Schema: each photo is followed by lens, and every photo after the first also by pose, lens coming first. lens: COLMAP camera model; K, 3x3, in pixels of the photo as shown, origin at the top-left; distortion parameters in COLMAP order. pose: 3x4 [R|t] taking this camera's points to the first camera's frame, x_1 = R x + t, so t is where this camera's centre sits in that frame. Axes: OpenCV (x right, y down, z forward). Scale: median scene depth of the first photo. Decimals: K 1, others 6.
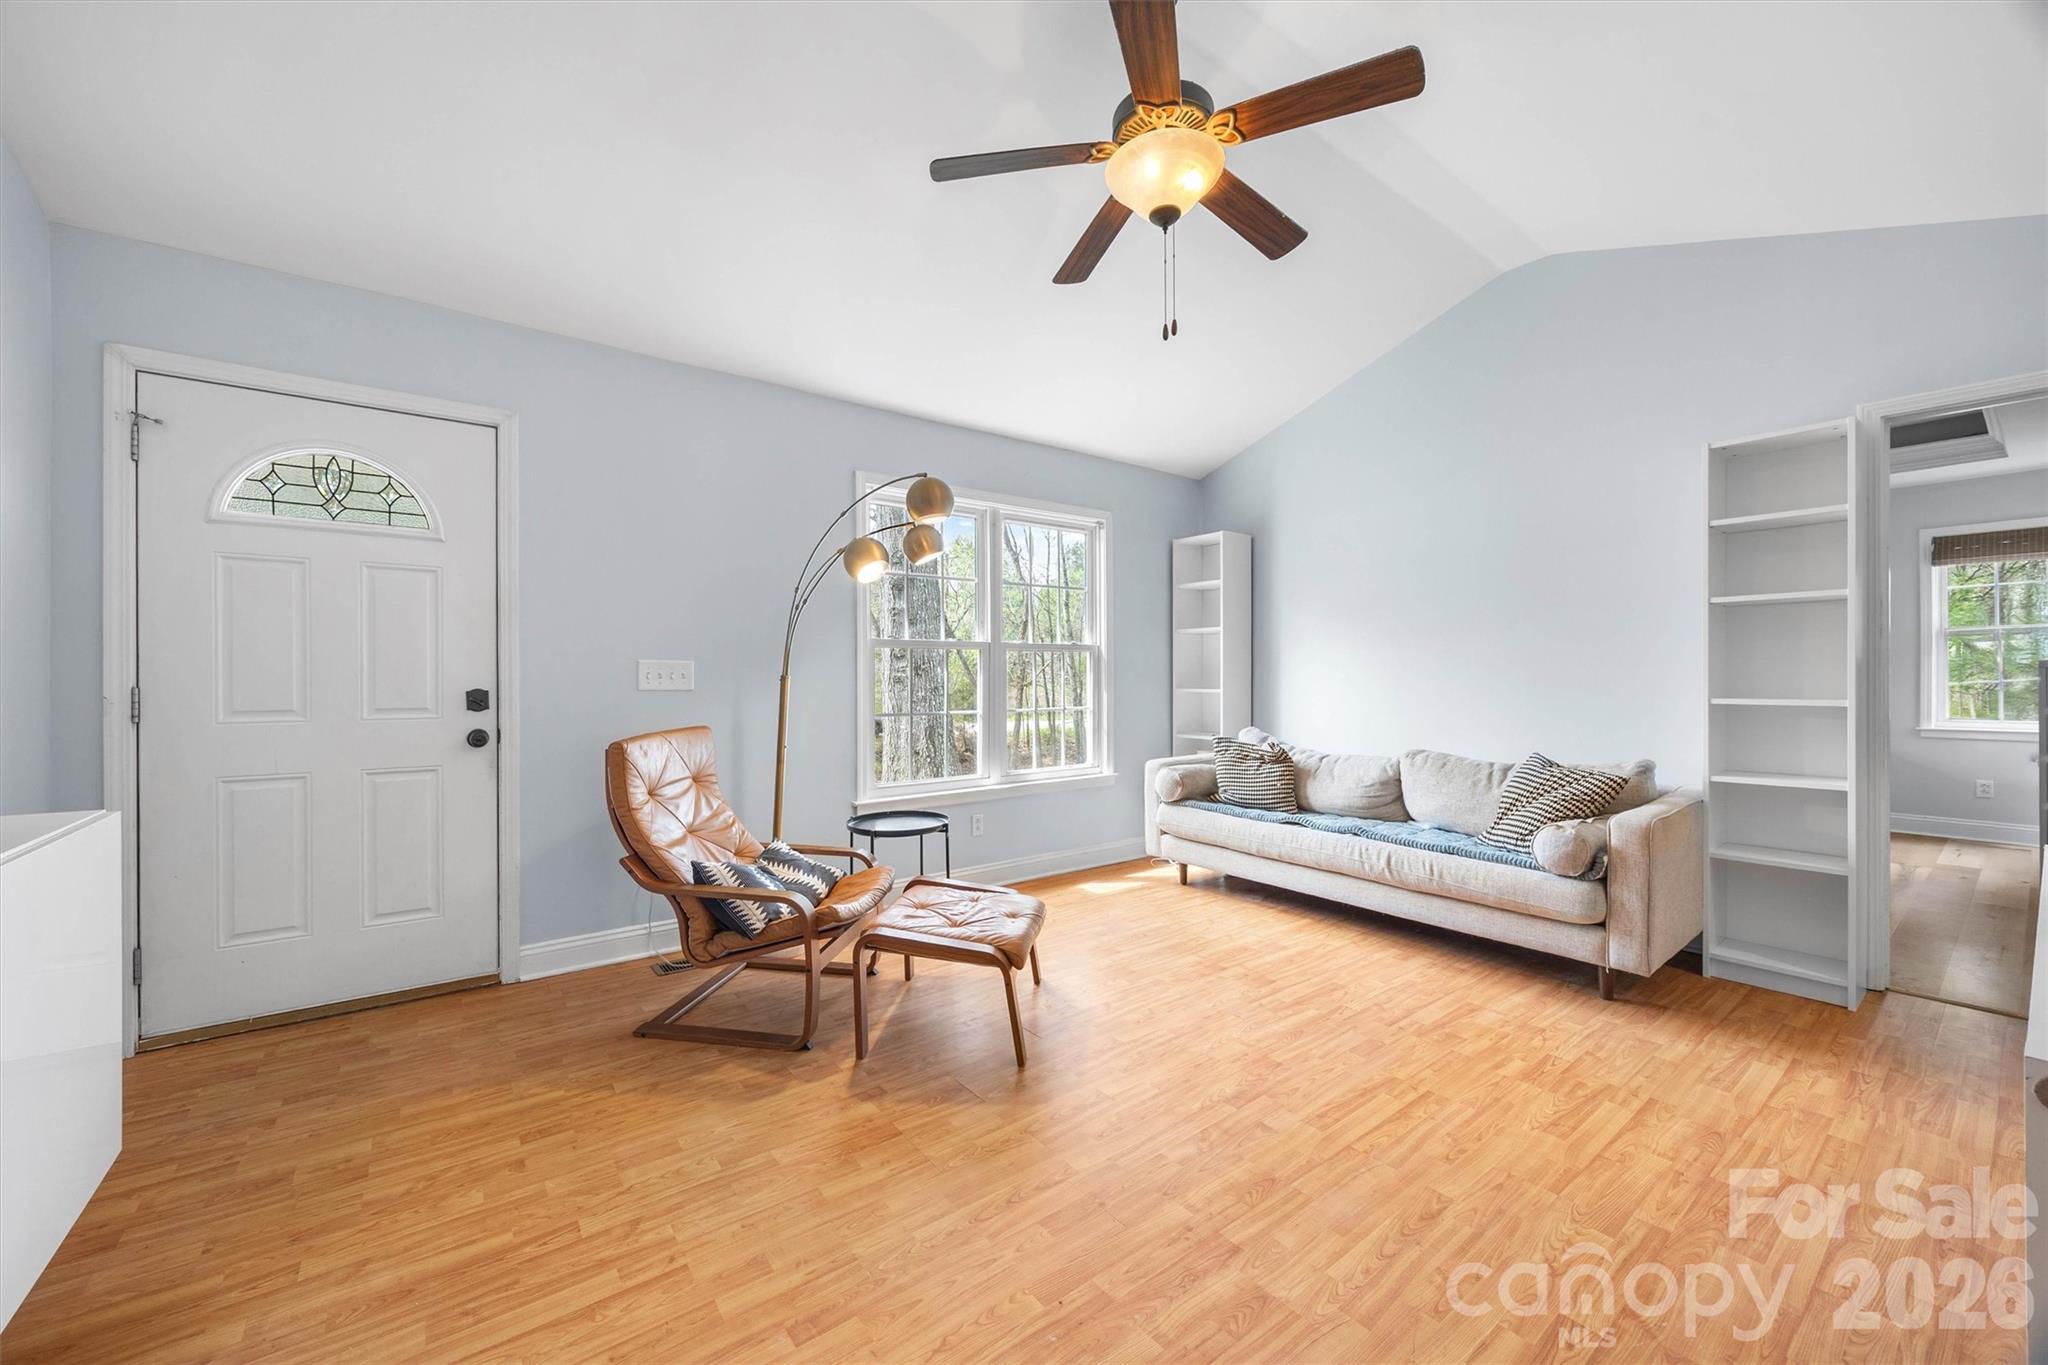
lens RADIAL K [[788.7, 0, 1012.3], [0, 788.7, 677.3], [0, 0, 1]] dist [-0.002373, -0.000098]
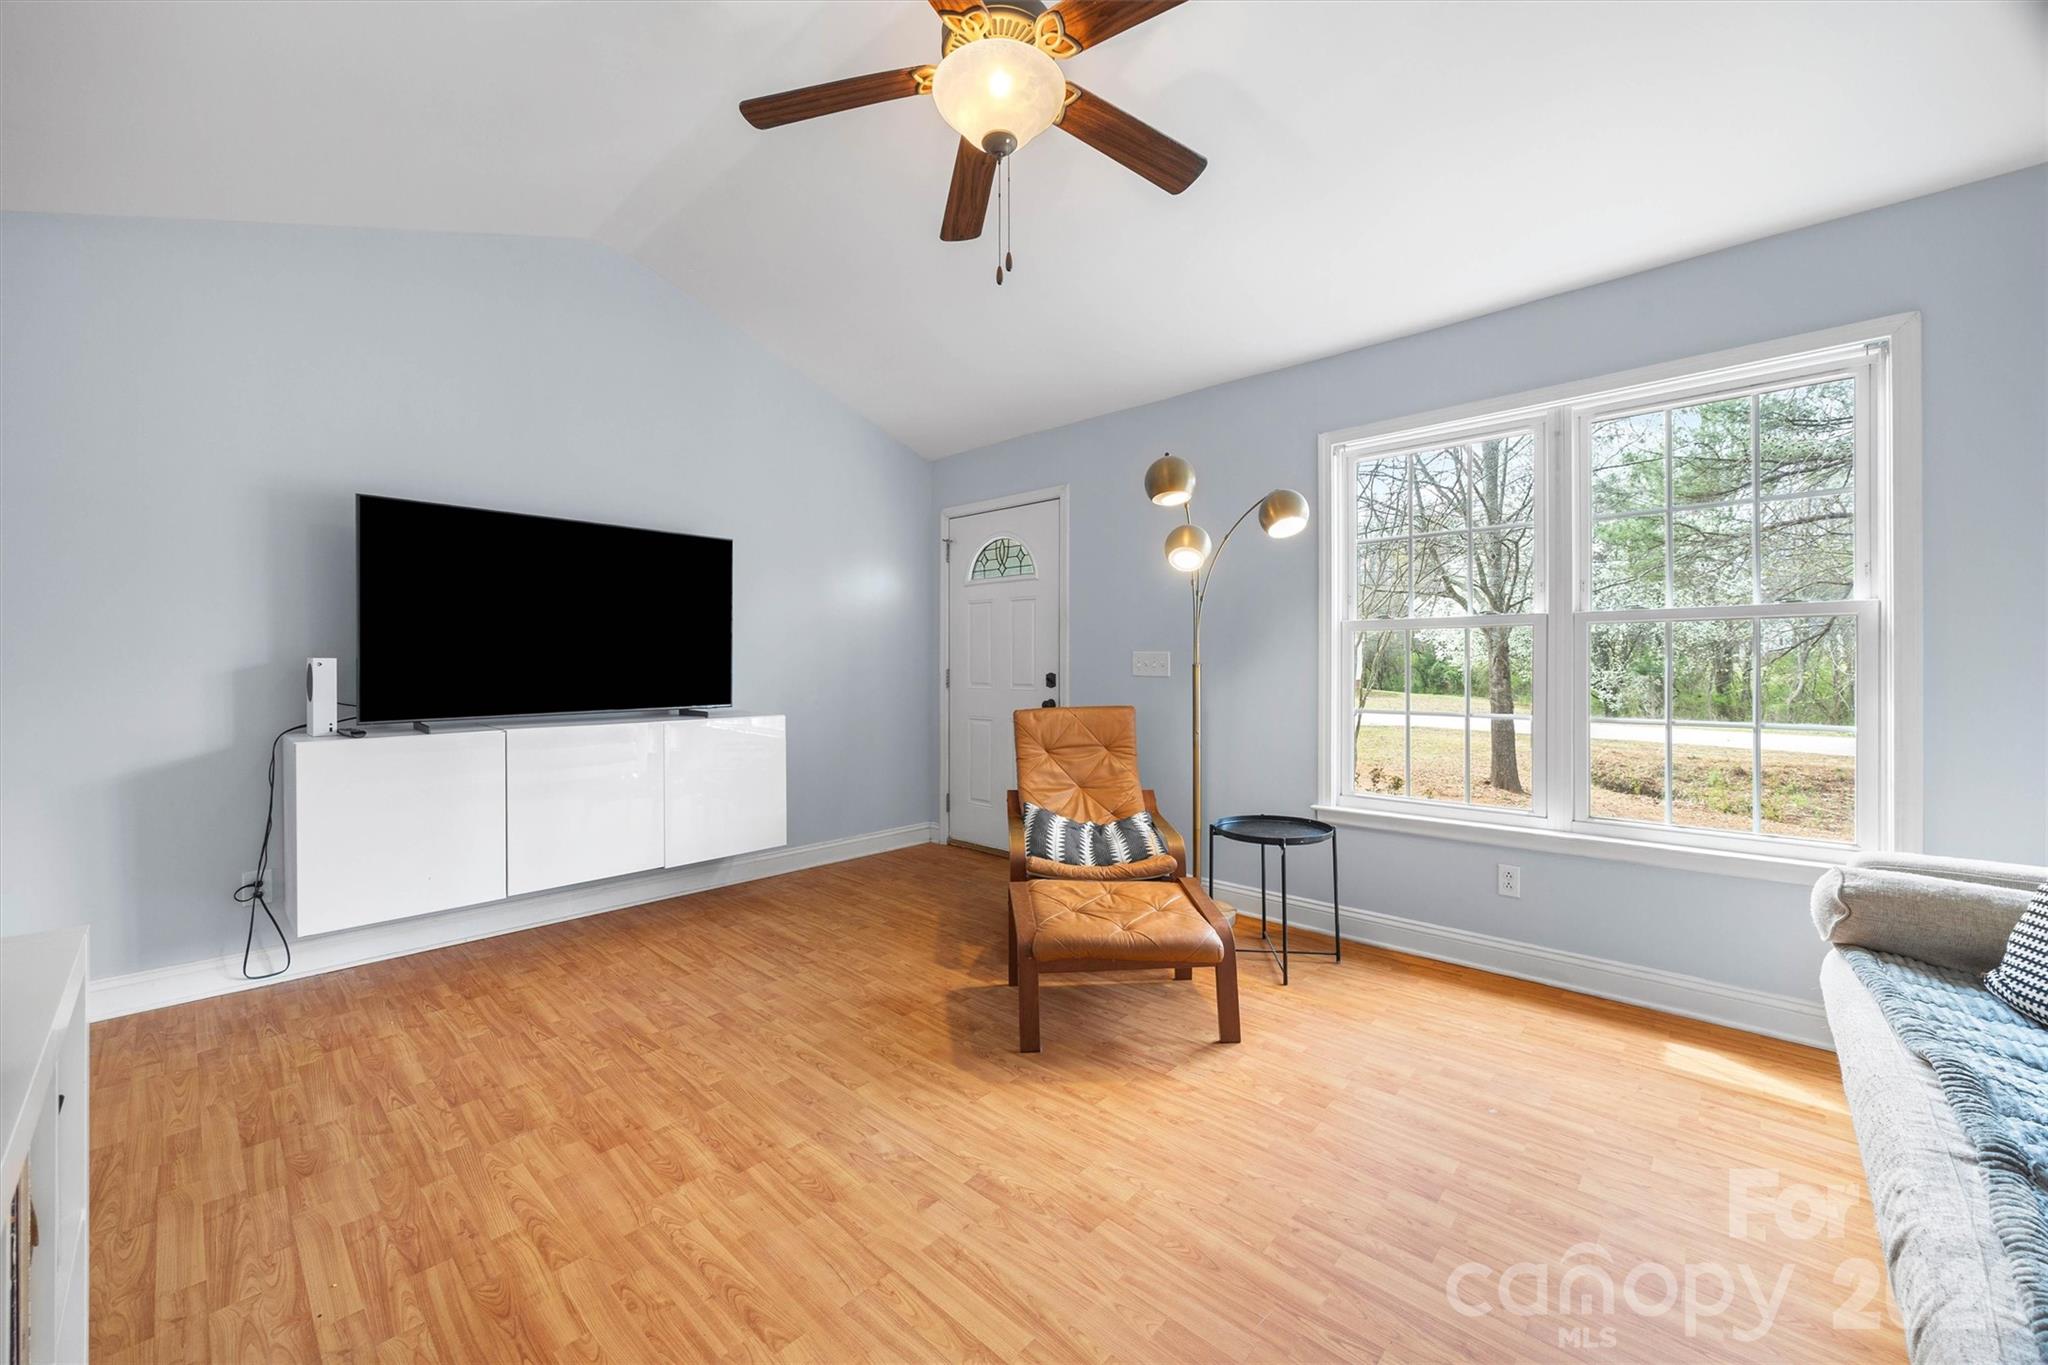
lens RADIAL K [[784.3, 0, 1000.4], [0, 784.3, 662.0], [0, 0, 1]] dist [-0.002268, -0.000152]
pose [[0.163557, -0.001759, -0.986532, 1.085827], [-0.001315, 0.999997, -0.002001, -0.003591], [0.986533, 0.001625, 0.163554, 0.879274]]
